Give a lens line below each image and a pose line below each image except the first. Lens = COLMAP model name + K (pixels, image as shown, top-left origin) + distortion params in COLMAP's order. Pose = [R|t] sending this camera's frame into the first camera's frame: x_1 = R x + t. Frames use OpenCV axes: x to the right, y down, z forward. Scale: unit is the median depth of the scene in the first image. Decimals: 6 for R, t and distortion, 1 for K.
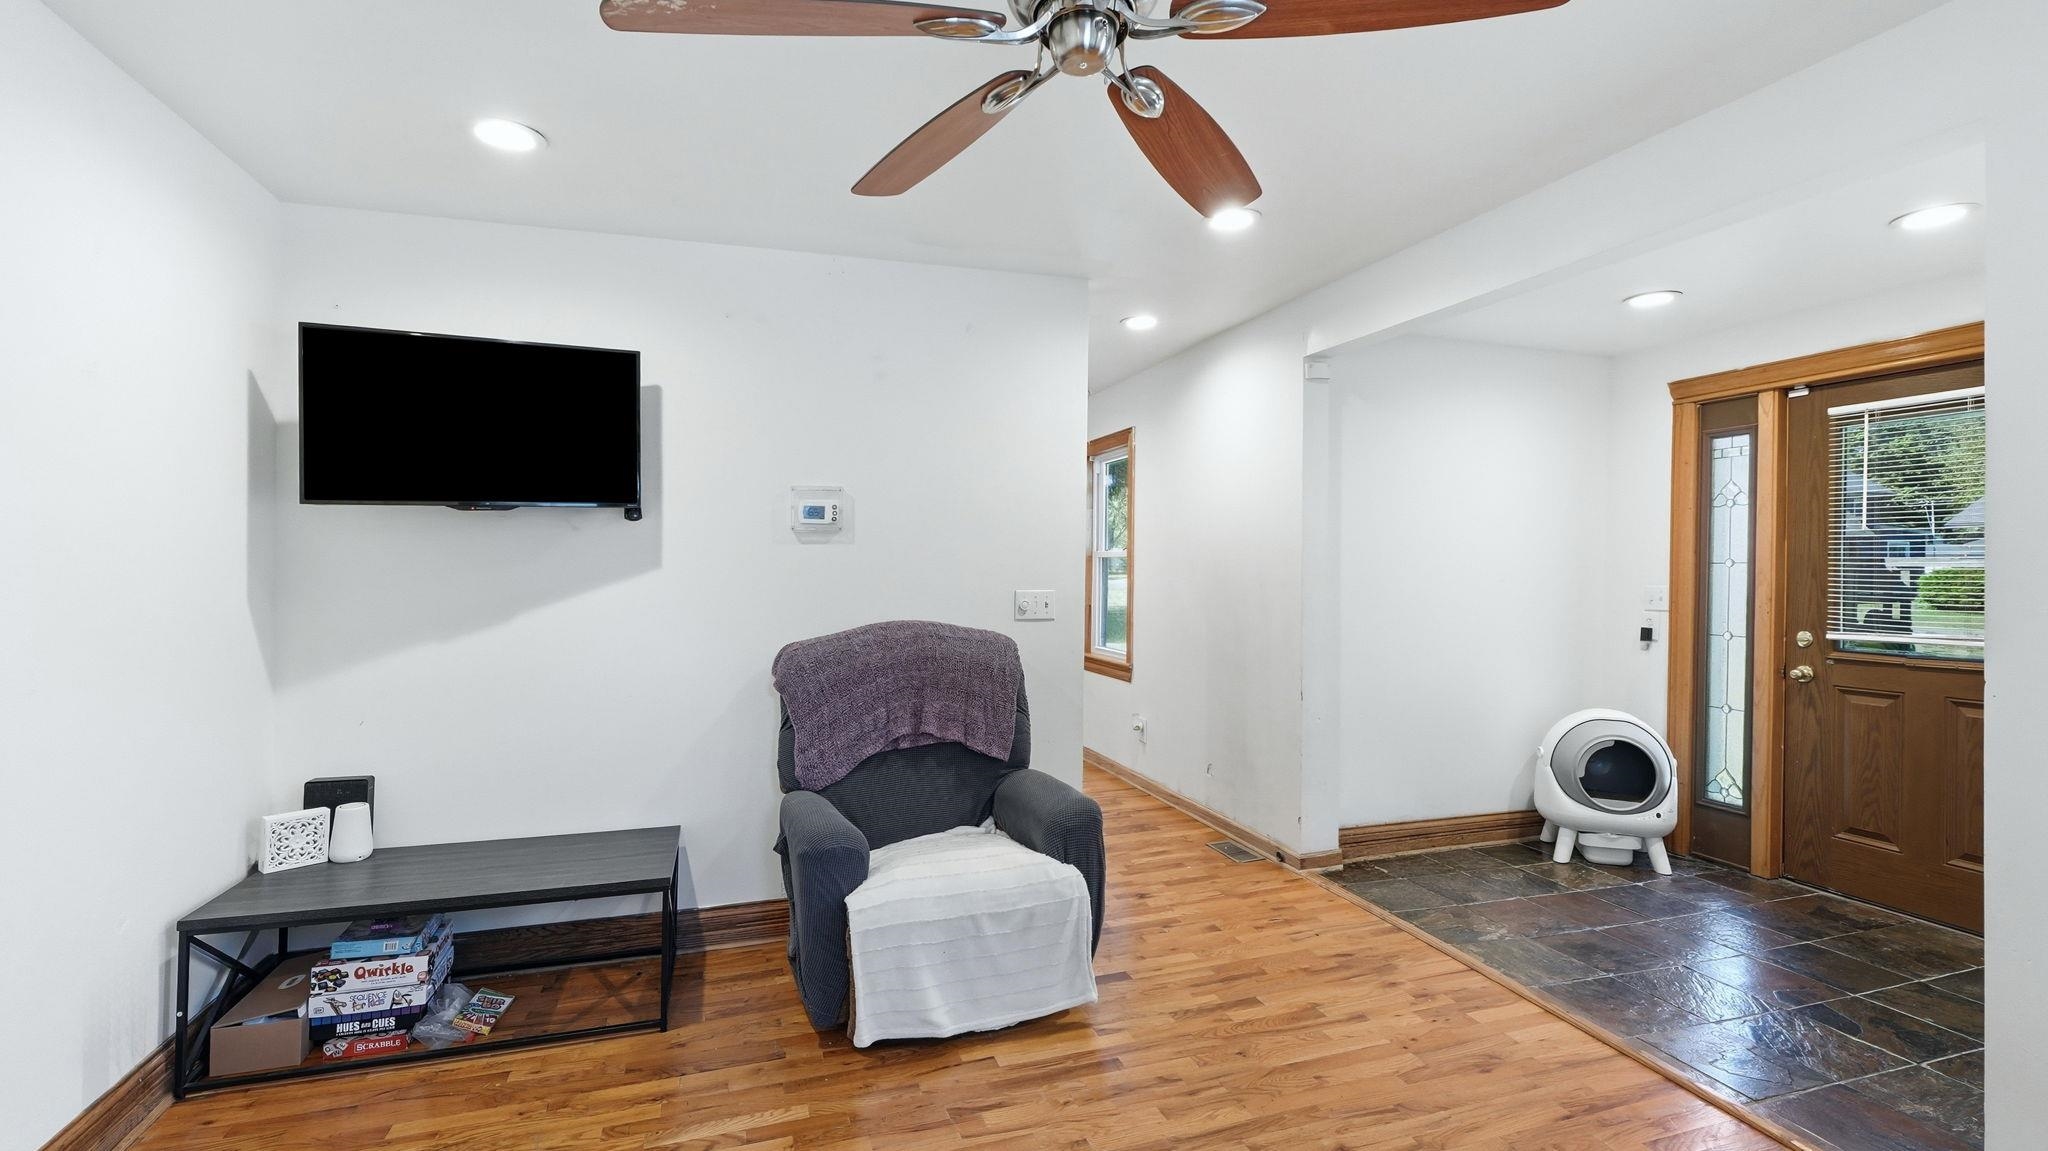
lens RADIAL K [[857.6, 0, 1024.0], [0, 857.6, 575.5], [0, 0, 1]] dist [-0.000694, 0.000003]
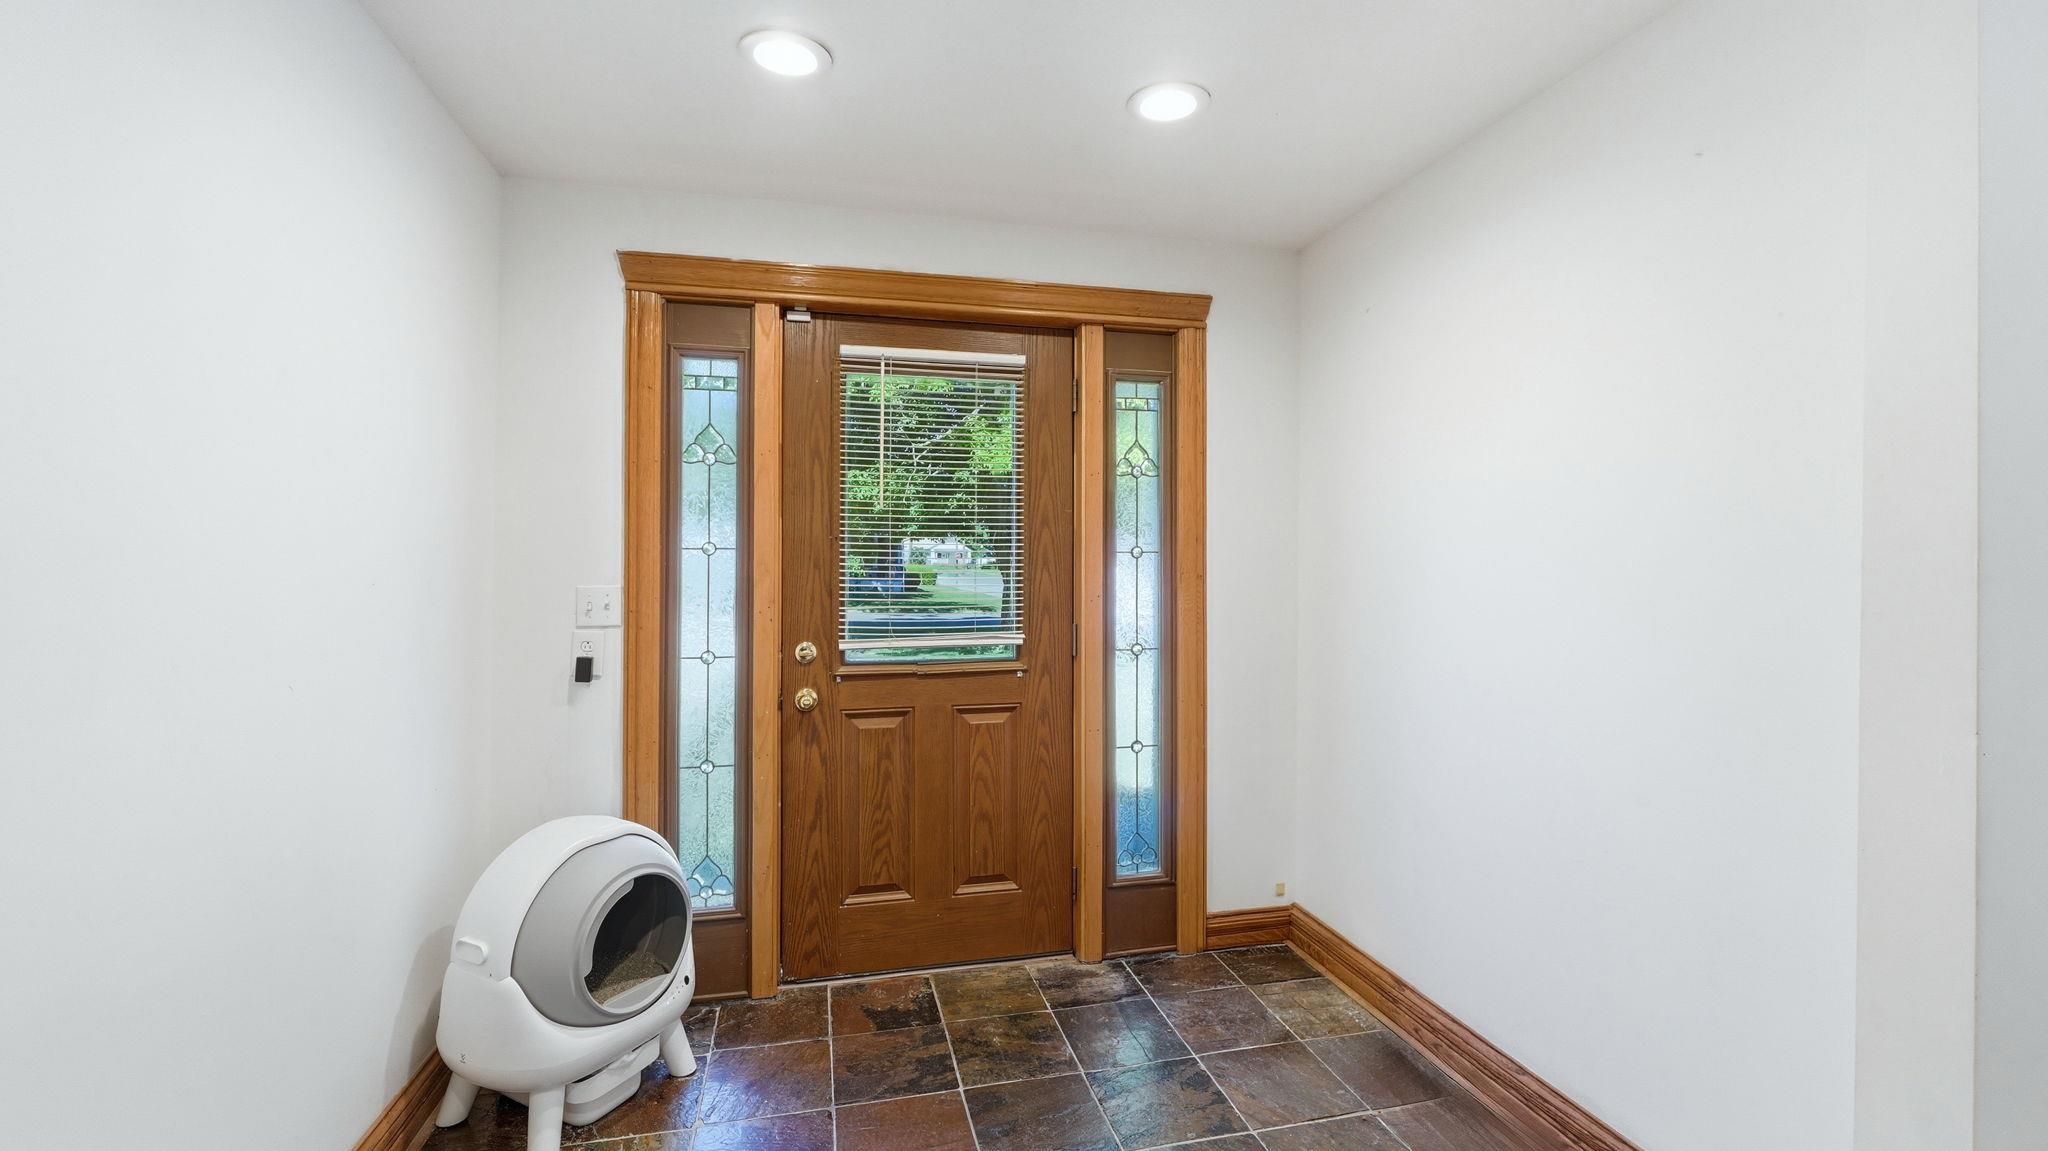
lens RADIAL K [[857.6, 0, 1024.0], [0, 857.6, 575.5], [0, 0, 1]] dist [-0.000694, 0.000003]
pose [[0.089032, -0.017044, 0.995883, 0.189111], [0.006477, 0.999842, 0.016533, -0.003364], [-0.996008, 0.004978, 0.089129, 0.736709]]
